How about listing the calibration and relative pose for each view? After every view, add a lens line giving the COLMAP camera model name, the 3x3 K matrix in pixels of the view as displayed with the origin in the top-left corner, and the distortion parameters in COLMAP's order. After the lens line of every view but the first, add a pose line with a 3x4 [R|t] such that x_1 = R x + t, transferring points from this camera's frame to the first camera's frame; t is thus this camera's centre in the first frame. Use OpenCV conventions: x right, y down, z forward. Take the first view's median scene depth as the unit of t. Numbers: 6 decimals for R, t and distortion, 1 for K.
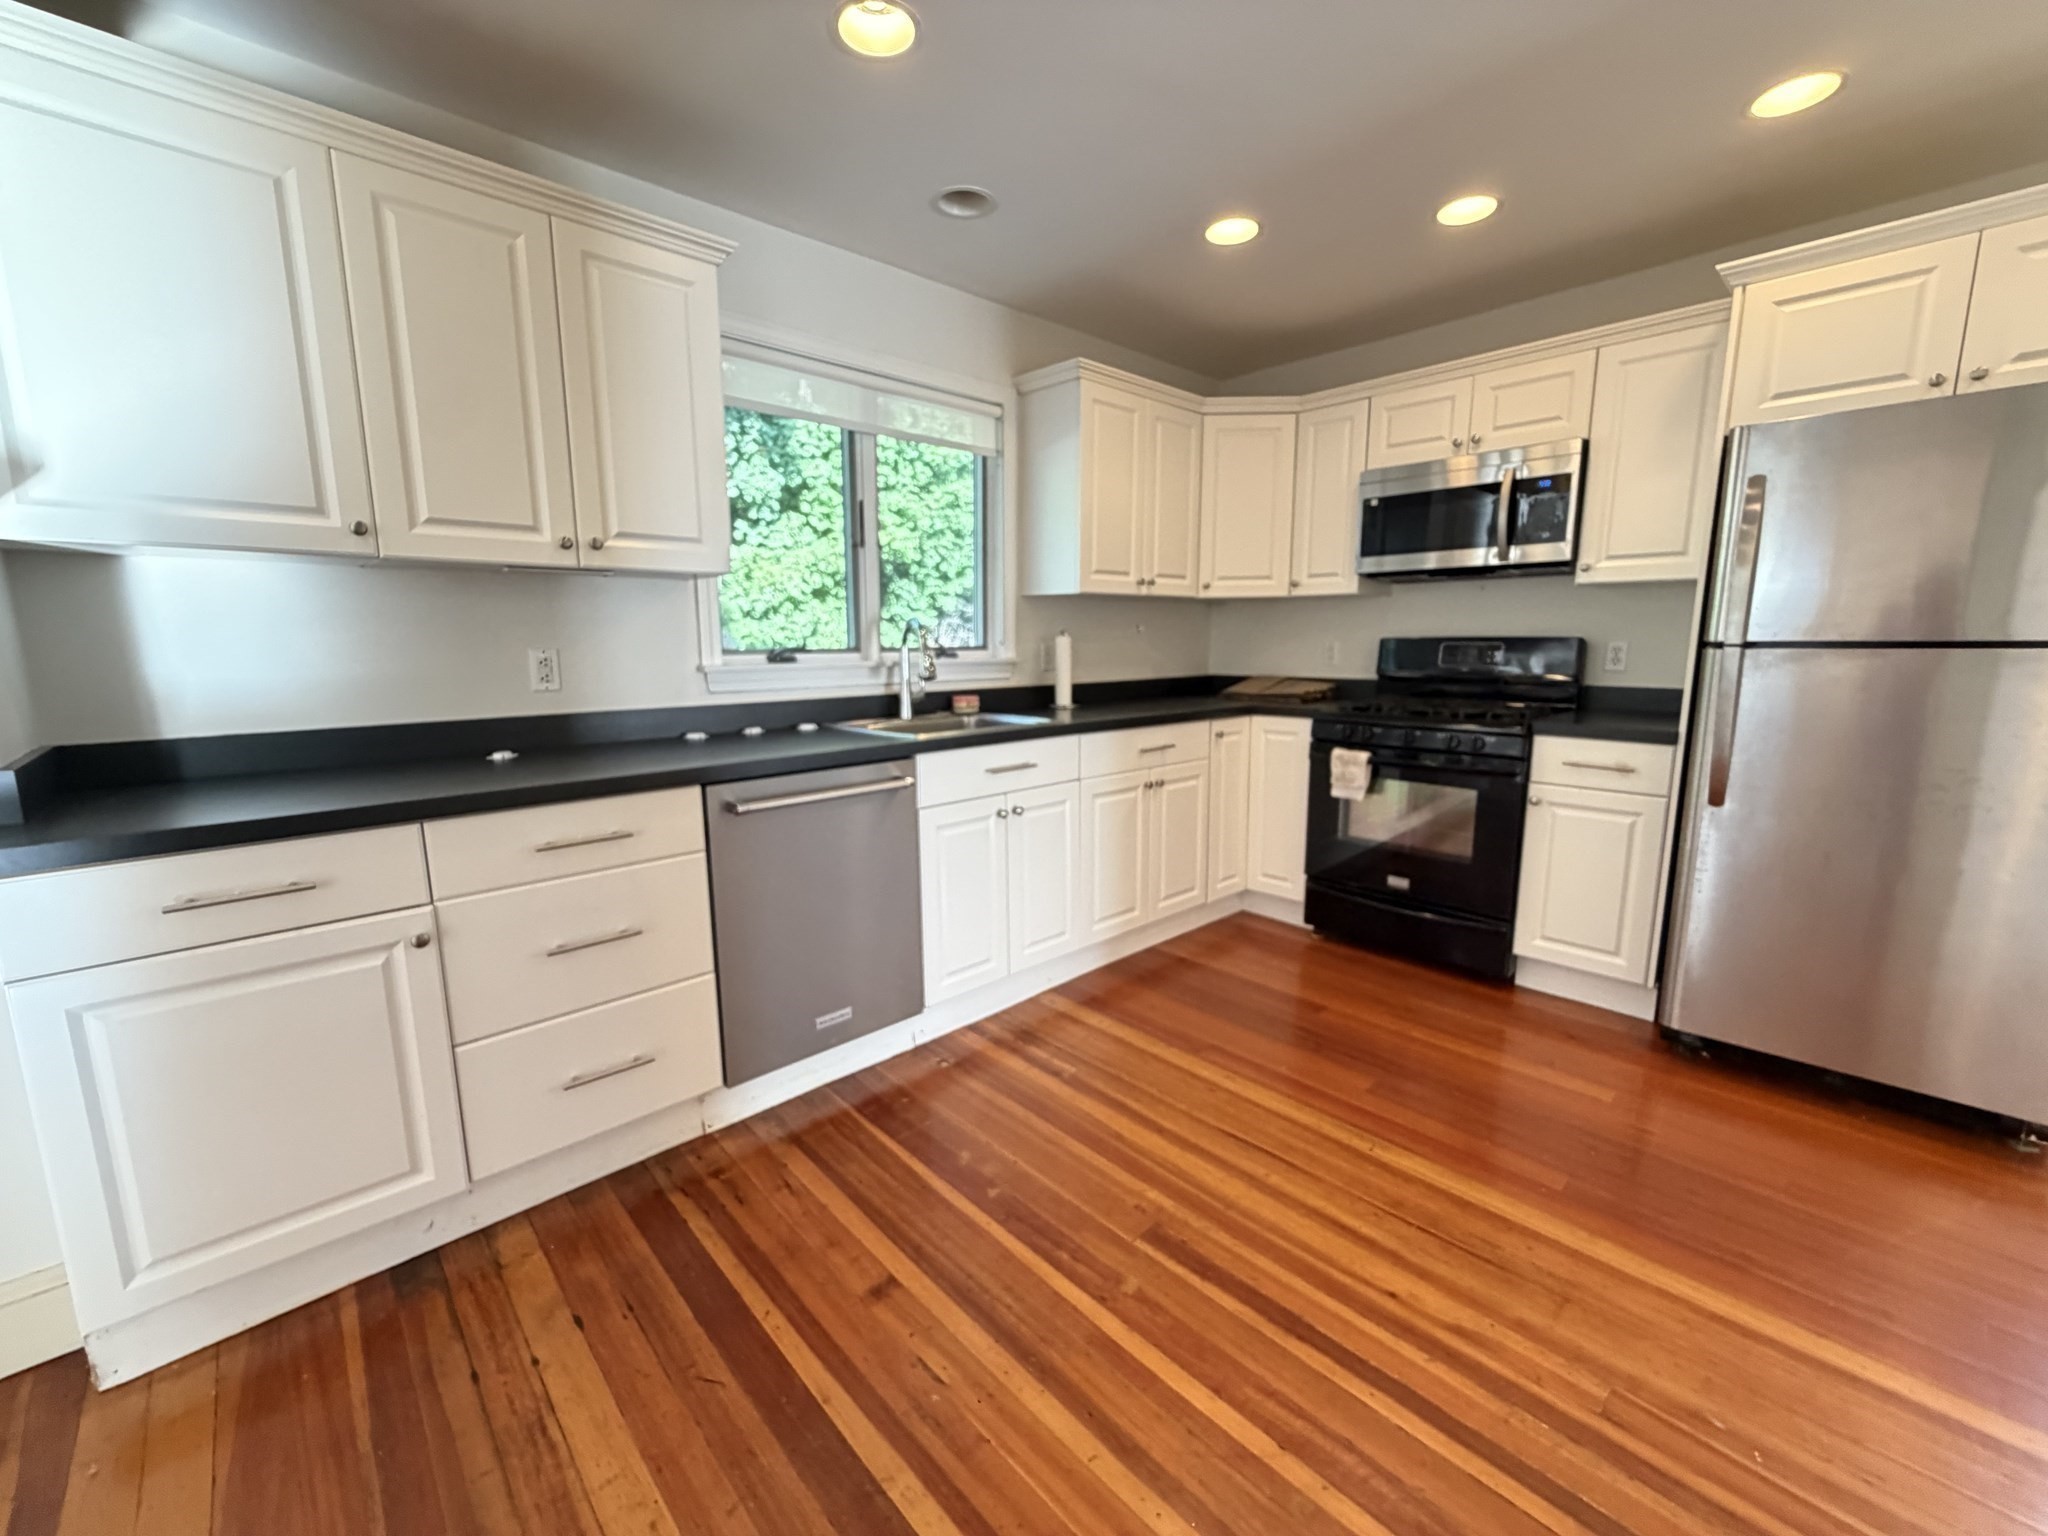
lens RADIAL K [[819.5, 0, 1029.0], [0, 819.5, 767.8], [0, 0, 1]] dist [0.002670, -0.000122]
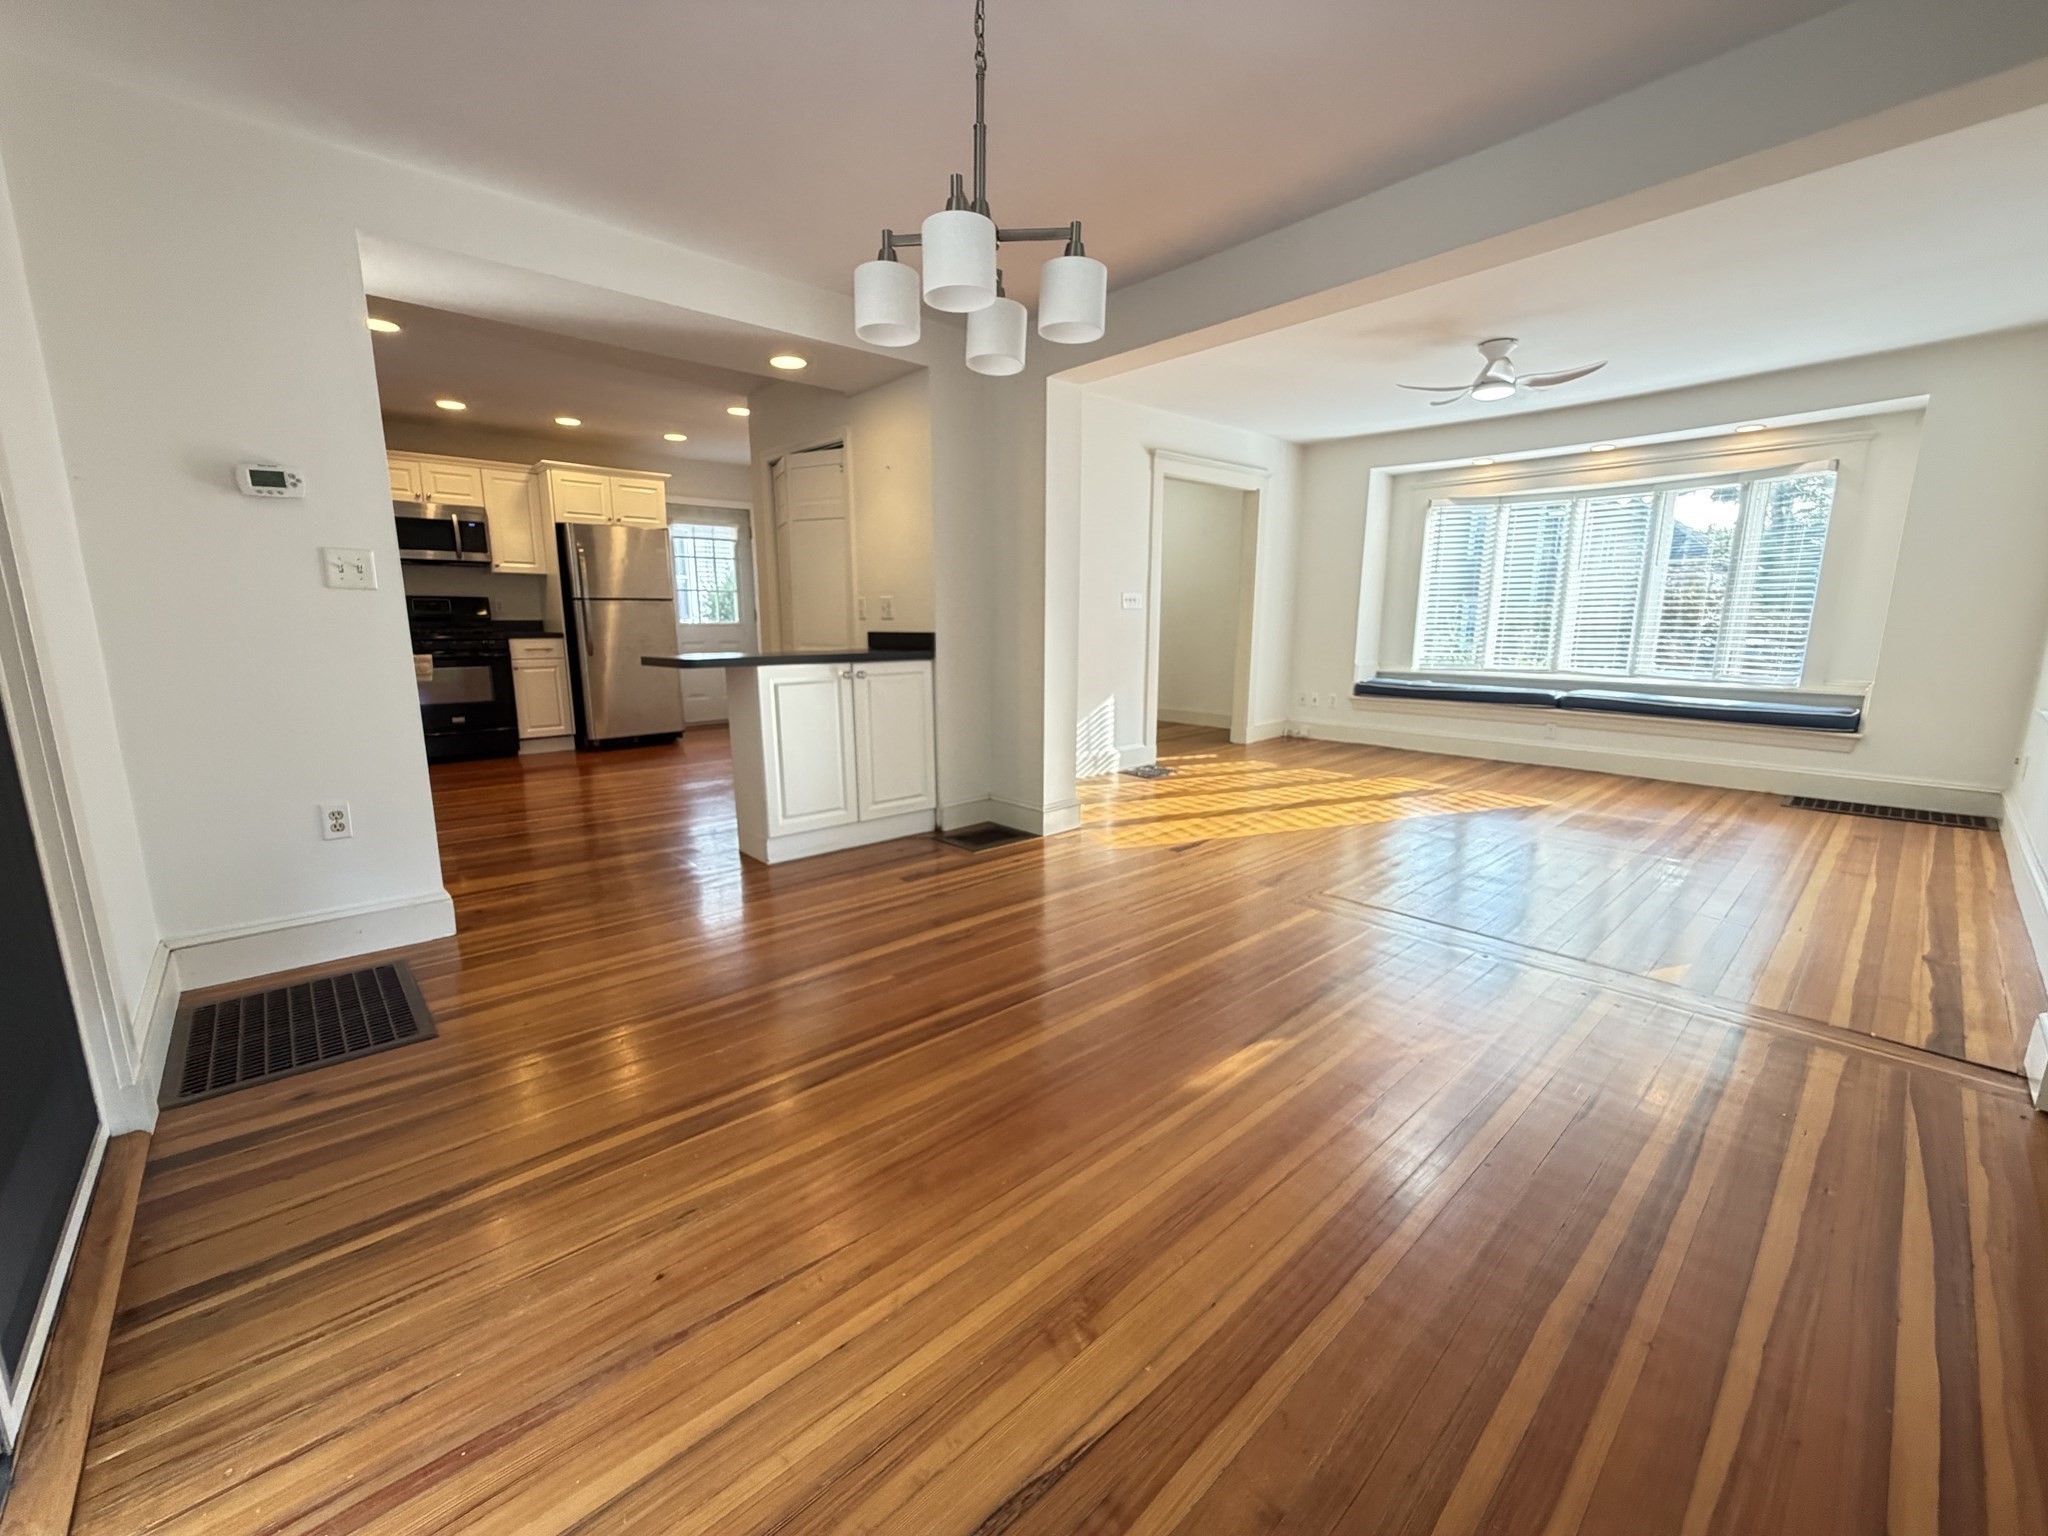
lens RADIAL K [[819.5, 0, 1031.4], [0, 819.5, 768.0], [0, 0, 1]] dist [0.002670, -0.000122]
pose [[0.019161, -0.180417, 0.983404, -1.672566], [0.154549, 0.972297, 0.175368, 0.134283], [-0.987799, 0.148624, 0.046513, -0.492089]]
